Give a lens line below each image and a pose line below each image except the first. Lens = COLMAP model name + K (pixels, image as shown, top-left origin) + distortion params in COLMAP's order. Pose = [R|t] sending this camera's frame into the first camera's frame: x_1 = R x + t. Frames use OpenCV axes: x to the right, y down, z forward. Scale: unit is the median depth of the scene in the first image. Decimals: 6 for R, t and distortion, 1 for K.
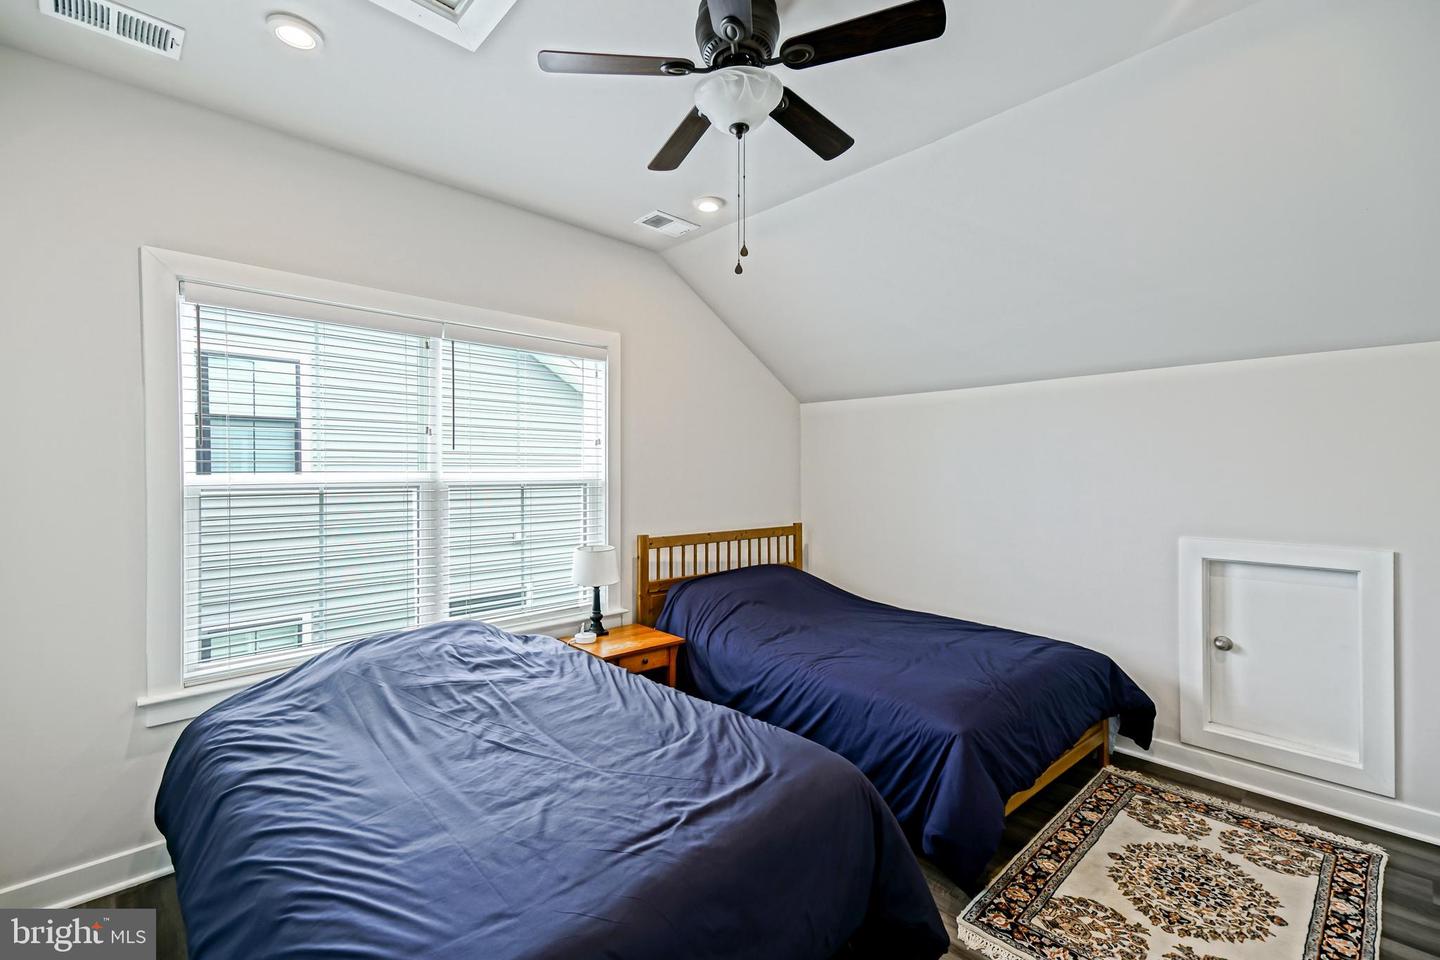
lens RADIAL K [[641.8, 0, 721.8], [0, 641.8, 476.1], [0, 0, 1]] dist [0.027017, 0.000068]
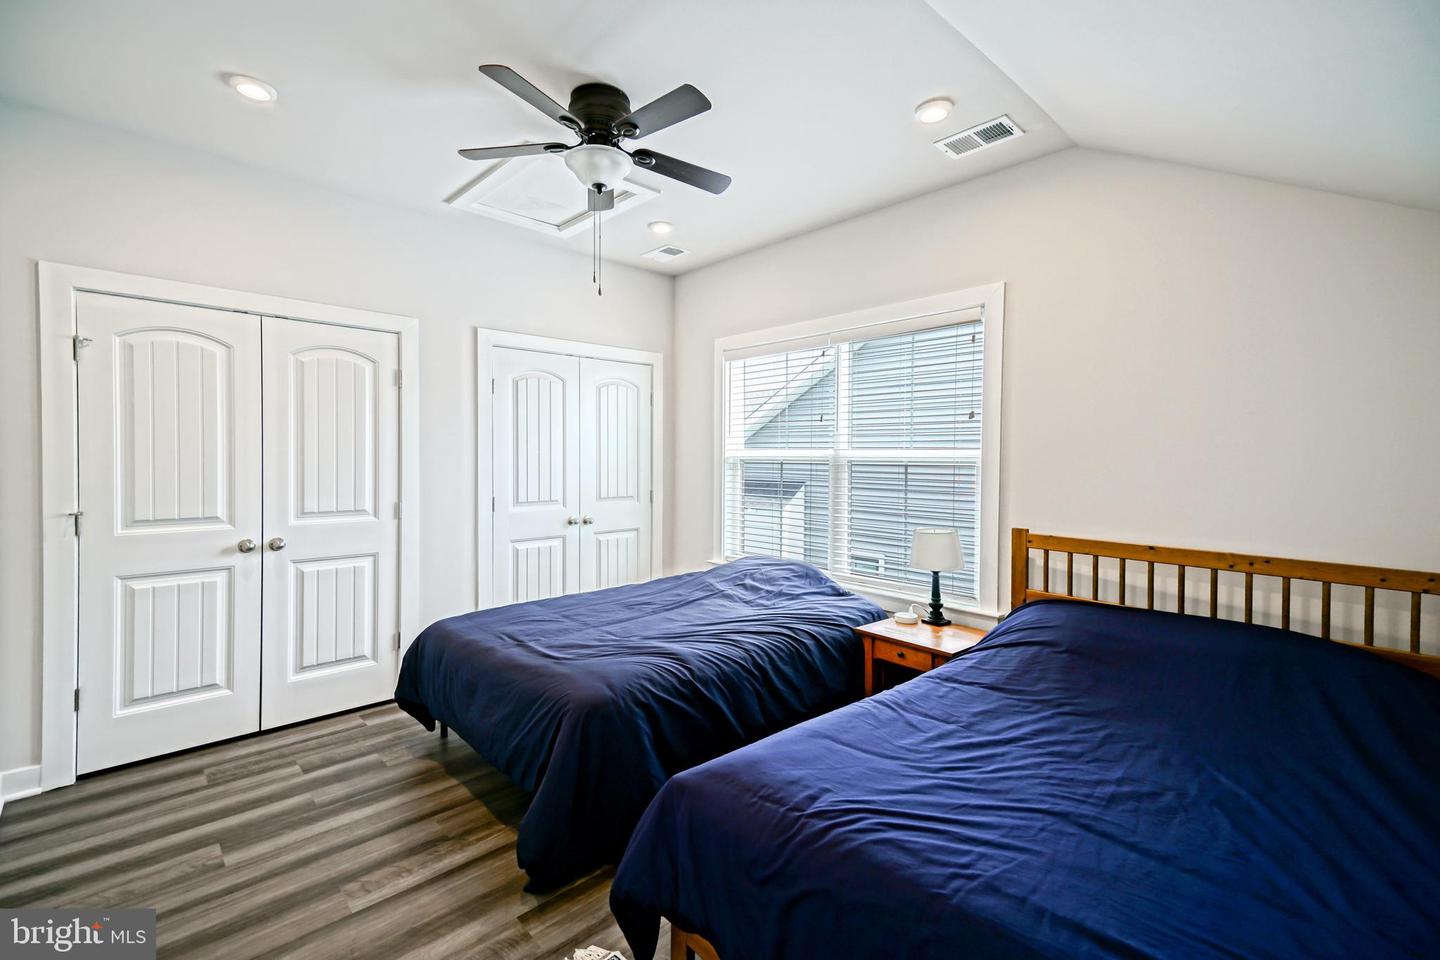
lens RADIAL K [[633.0, 0, 715.7], [0, 633.0, 464.4], [0, 0, 1]] dist [0.025928, -0.000152]
pose [[-0.037203, 0.016866, -0.999165, 0.796898], [-0.011219, 0.999787, 0.017295, 0.004474], [0.999245, 0.011854, -0.037005, 0.771795]]
